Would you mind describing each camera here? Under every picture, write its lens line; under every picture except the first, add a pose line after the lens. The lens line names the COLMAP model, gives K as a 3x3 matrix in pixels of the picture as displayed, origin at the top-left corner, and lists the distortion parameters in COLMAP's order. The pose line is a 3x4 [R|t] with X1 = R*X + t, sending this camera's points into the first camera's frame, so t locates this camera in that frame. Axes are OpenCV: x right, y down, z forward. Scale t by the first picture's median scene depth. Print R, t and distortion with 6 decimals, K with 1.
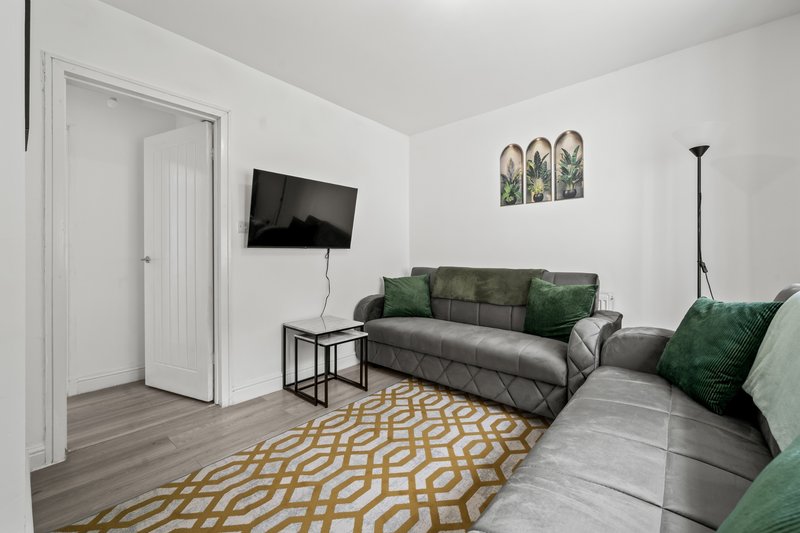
lens RADIAL K [[333.5, 0, 394.0], [0, 333.5, 258.1], [0, 0, 1]] dist [0.000474, 0.000007]
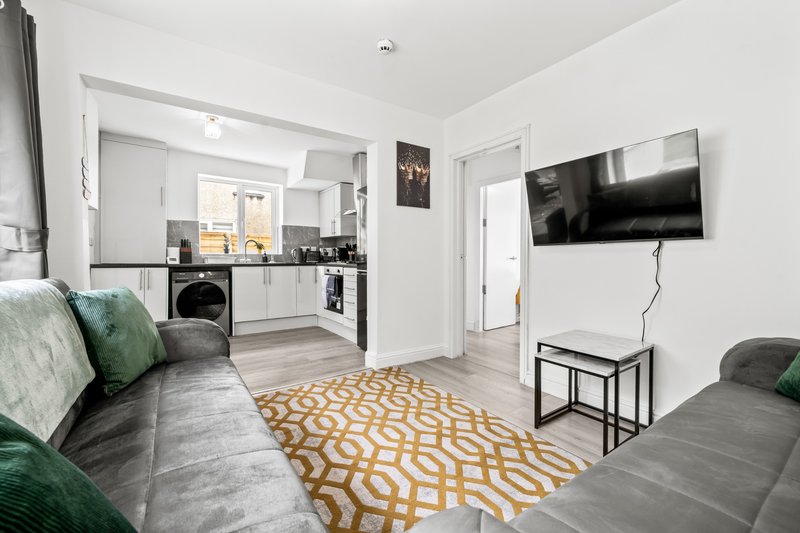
lens RADIAL K [[326.8, 0, 401.0], [0, 326.8, 260.8], [0, 0, 1]] dist [0.000911, 0.000047]
pose [[-0.247715, 0.010311, -0.968778, 0.752871], [0.000823, 0.999945, 0.010433, 0.004141], [0.968833, 0.001787, -0.247710, 0.931056]]
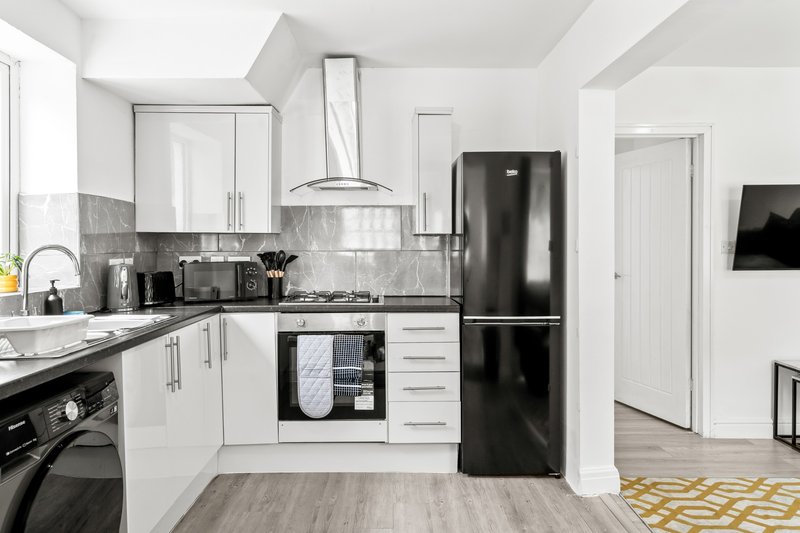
lens RADIAL K [[548.5, 0, 384.2], [0, 548.5, 252.0], [0, 0, 1]] dist [0.006323, 0.002322]
pose [[0.660525, 0.010841, -0.750726, 0.063589], [0.000053, 0.999895, 0.014485, -0.113466], [0.750804, -0.009608, 0.660455, -0.768202]]
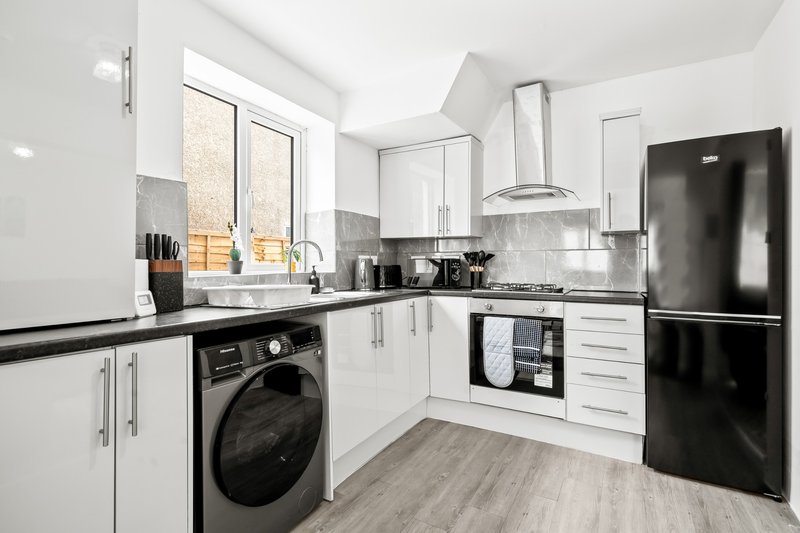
lens RADIAL K [[382.3, 0, 394.8], [0, 382.3, 264.6], [0, 0, 1]] dist [0.002917, 0.000299]
pose [[0.195704, 0.005160, -0.980649, -0.018176], [0.000351, 0.999986, 0.005332, -0.050220], [0.980663, -0.001388, 0.195699, -0.525101]]
